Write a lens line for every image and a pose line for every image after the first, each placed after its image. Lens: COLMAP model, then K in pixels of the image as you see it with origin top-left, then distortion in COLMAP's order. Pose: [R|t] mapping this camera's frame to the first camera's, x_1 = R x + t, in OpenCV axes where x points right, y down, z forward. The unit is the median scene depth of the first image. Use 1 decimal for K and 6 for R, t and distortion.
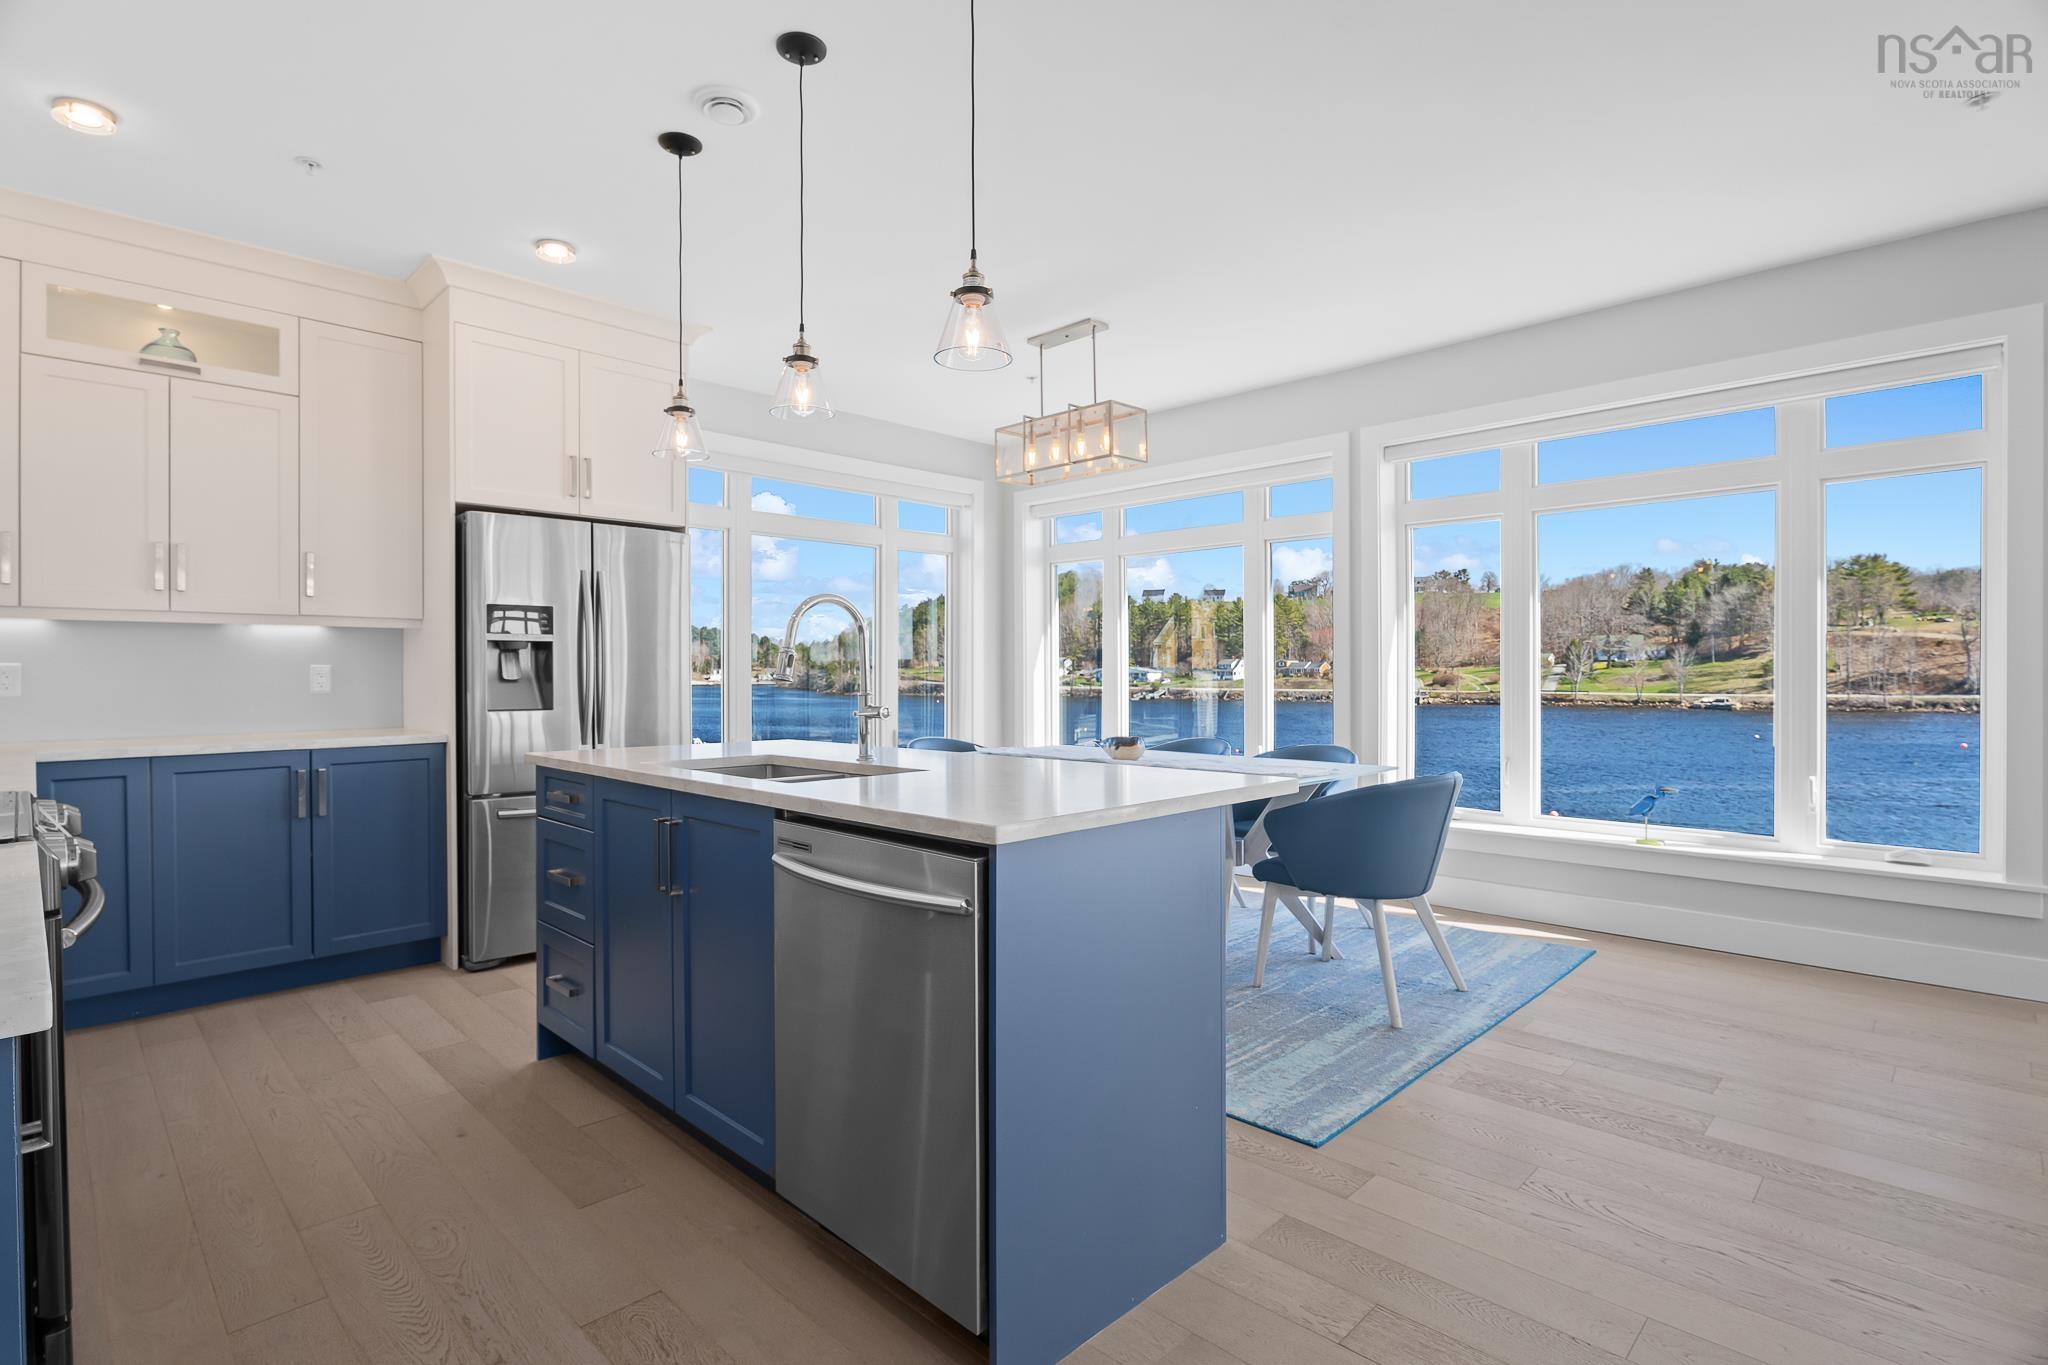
lens RADIAL K [[1011.2, 0, 1015.8], [0, 1011.2, 668.1], [0, 0, 1]] dist [0.003671, -0.003877]
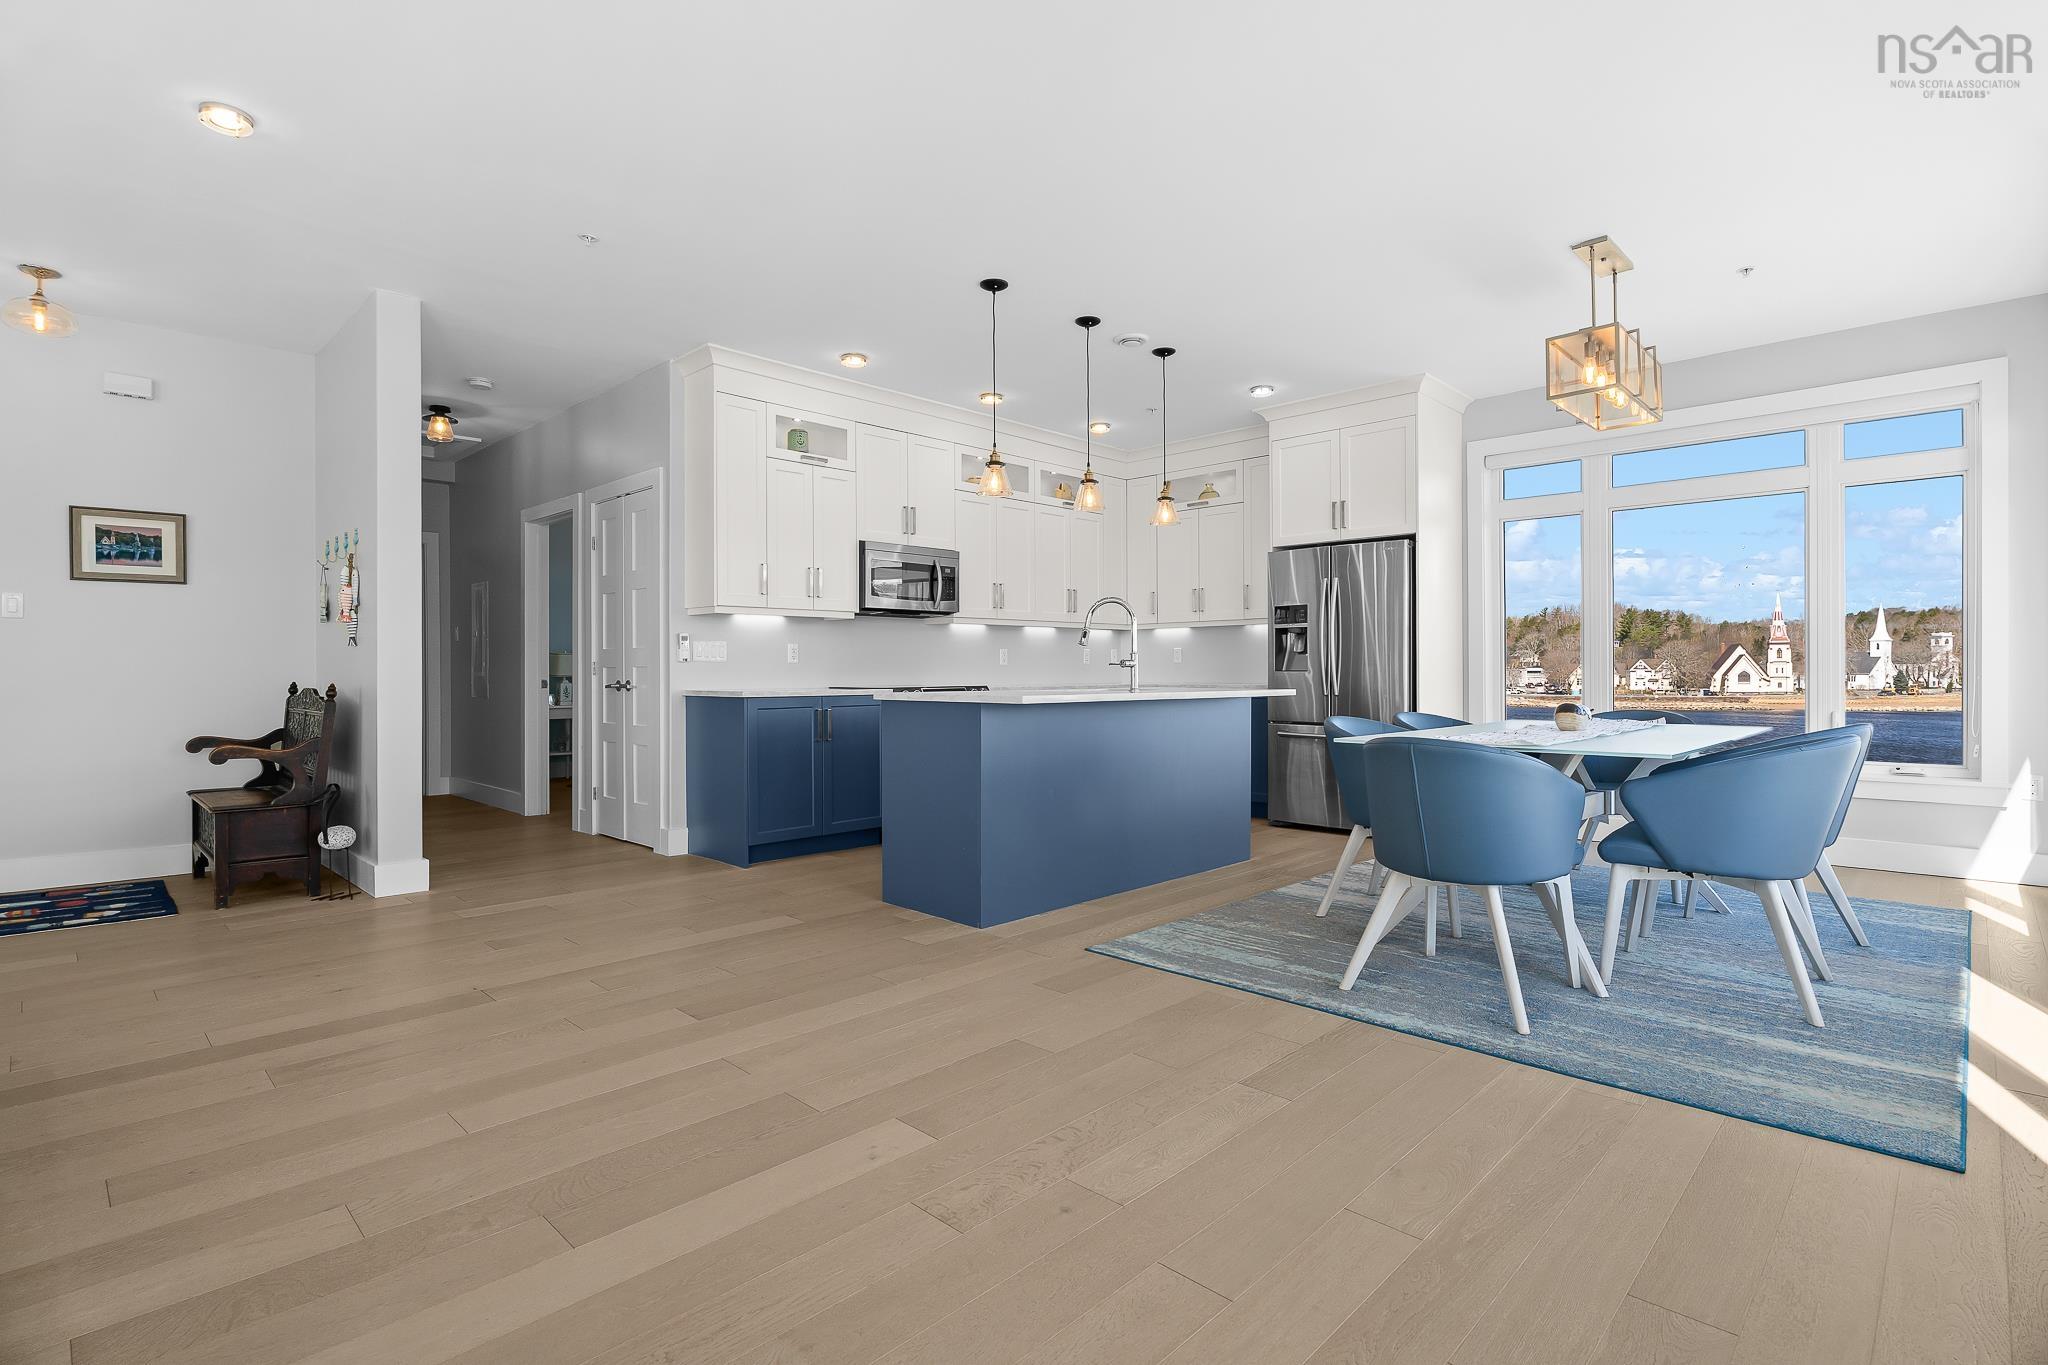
lens RADIAL K [[1011.2, 0, 1015.4], [0, 1011.2, 667.2], [0, 0, 1]] dist [0.003671, -0.003877]
pose [[-0.014824, -0.001880, -0.999888, 0.699623], [0.008946, 0.999958, -0.002013, 0.022612], [0.999850, -0.008974, -0.014807, 0.360709]]
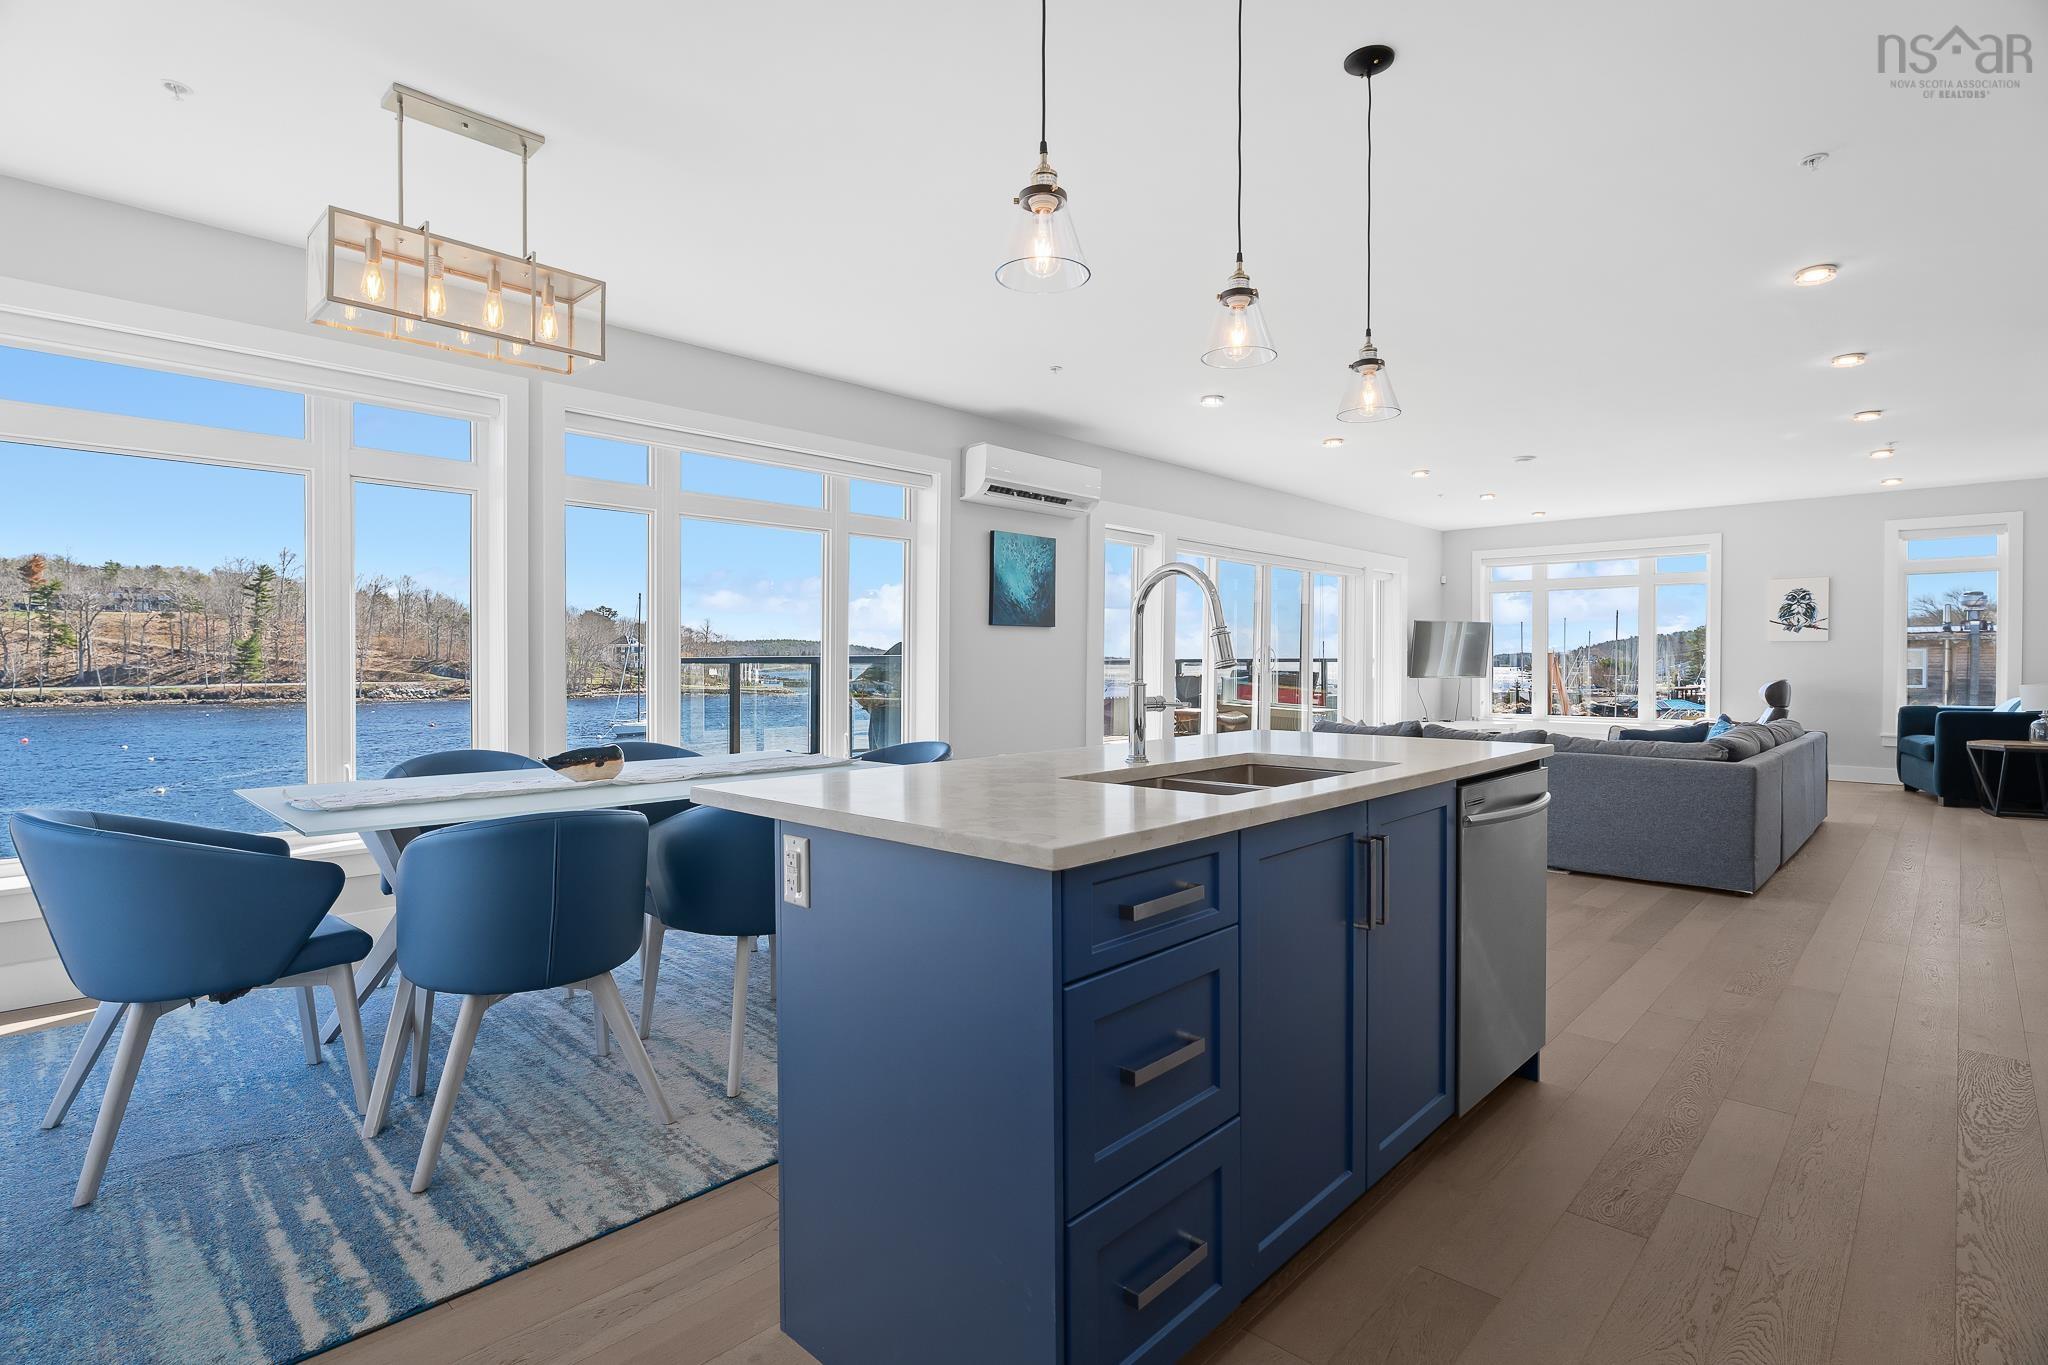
lens RADIAL K [[1011.2, 0, 1036.1], [0, 1011.2, 671.3], [0, 0, 1]] dist [0.003671, -0.003877]
pose [[-0.014334, -0.004712, 0.999886, -0.441334], [-0.005354, 0.999975, 0.004635, 0.005151], [-0.999883, -0.005287, -0.014359, 0.476514]]
